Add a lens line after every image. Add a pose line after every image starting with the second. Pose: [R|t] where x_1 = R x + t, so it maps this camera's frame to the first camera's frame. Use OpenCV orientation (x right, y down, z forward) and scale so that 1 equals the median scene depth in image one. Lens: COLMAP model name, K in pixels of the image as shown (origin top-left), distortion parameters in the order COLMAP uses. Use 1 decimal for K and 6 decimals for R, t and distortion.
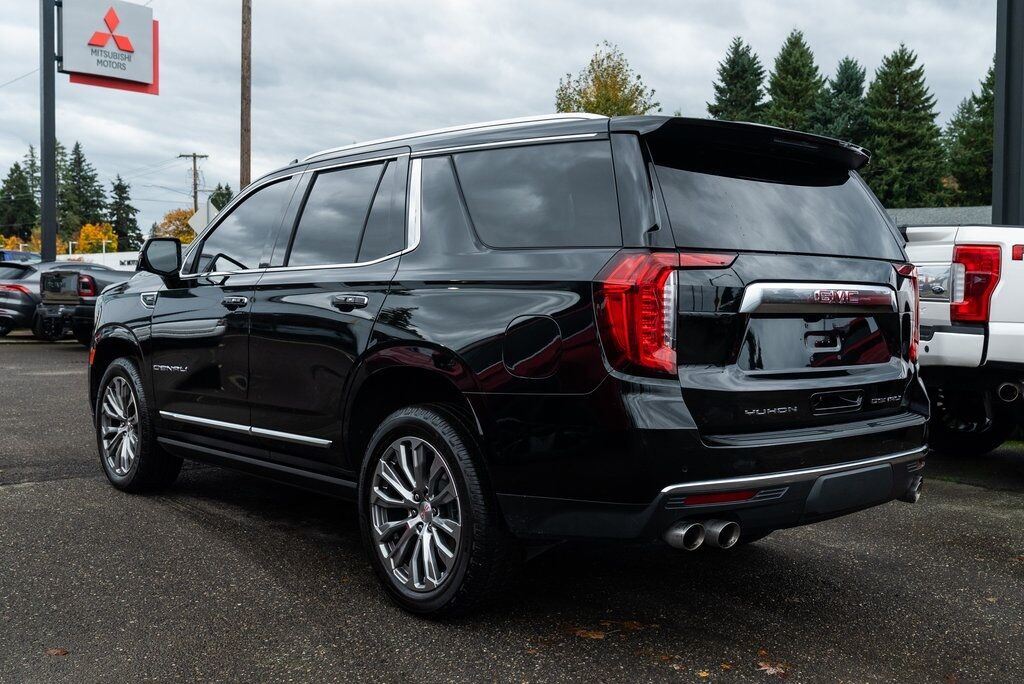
lens RADIAL K [[1042.9, 0, 509.7], [0, 1042.9, 343.8], [0, 0, 1]] dist [0.010117, 0.000000]
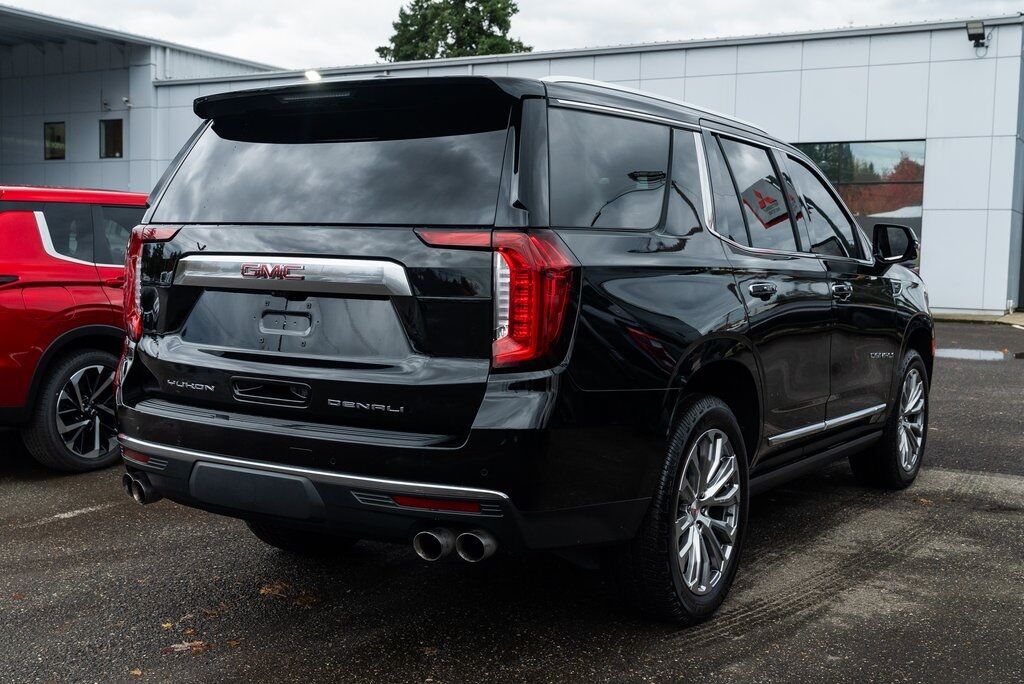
lens RADIAL K [[1148.2, 0, 519.5], [0, 1148.2, 344.5], [0, 0, 1]] dist [0.014651, 0.000000]
pose [[0.313155, 0.070295, -0.947097, 1.238051], [-0.065300, 0.996491, 0.052369, -0.046046], [0.947454, 0.045445, 0.316646, 0.857579]]
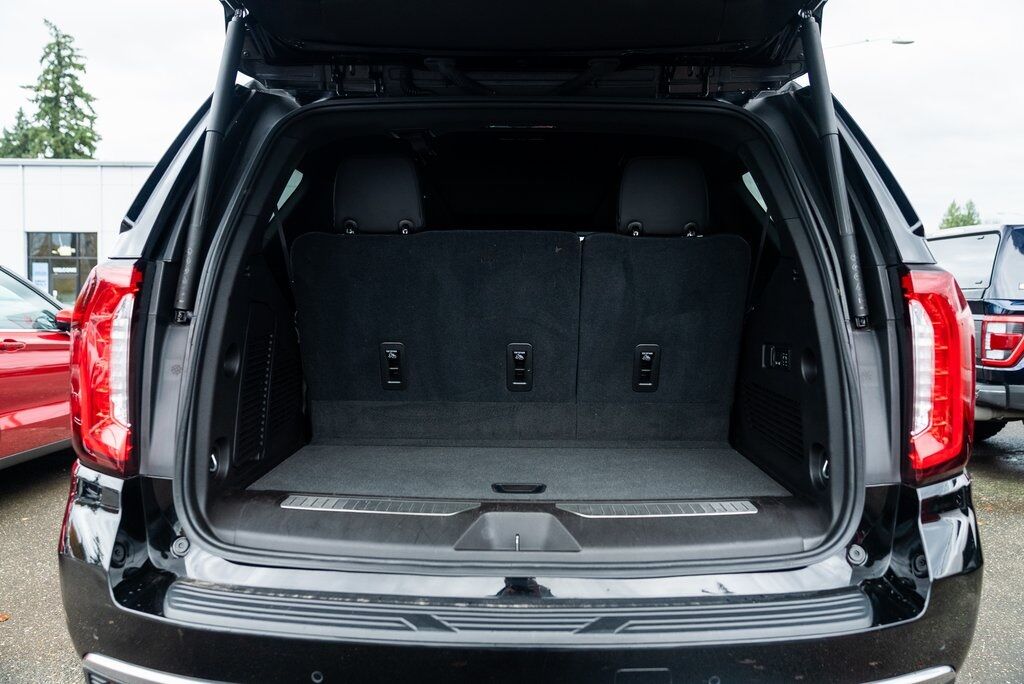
lens RADIAL K [[696.4, 0, 512.7], [0, 696.4, 335.3], [0, 0, 1]] dist [-0.040048, 0.024886]
pose [[0.752005, 0.018369, -0.658902, 0.500430], [-0.030431, 0.999513, -0.006867, -0.043223], [0.658455, 0.025215, 0.752197, 0.730044]]
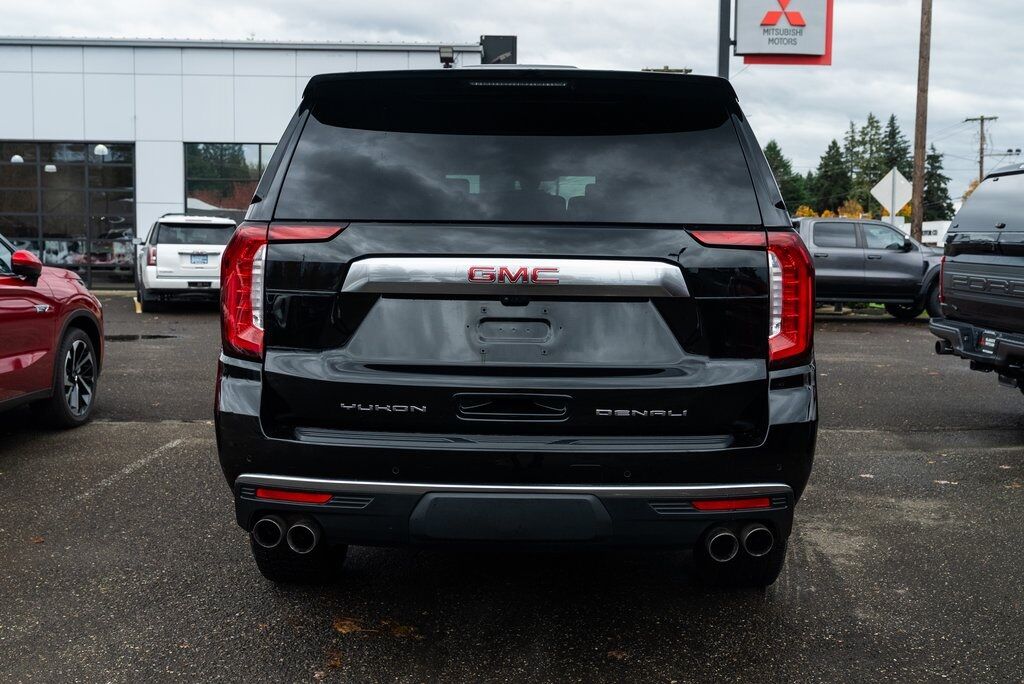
lens RADIAL K [[1042.9, 0, 517.6], [0, 1042.9, 341.7], [0, 0, 1]] dist [0.010117, 0.000000]
pose [[0.745601, 0.053178, -0.664267, 0.810637], [-0.036002, 0.998570, 0.039531, -0.024696], [0.665419, -0.005560, 0.746449, 0.393868]]
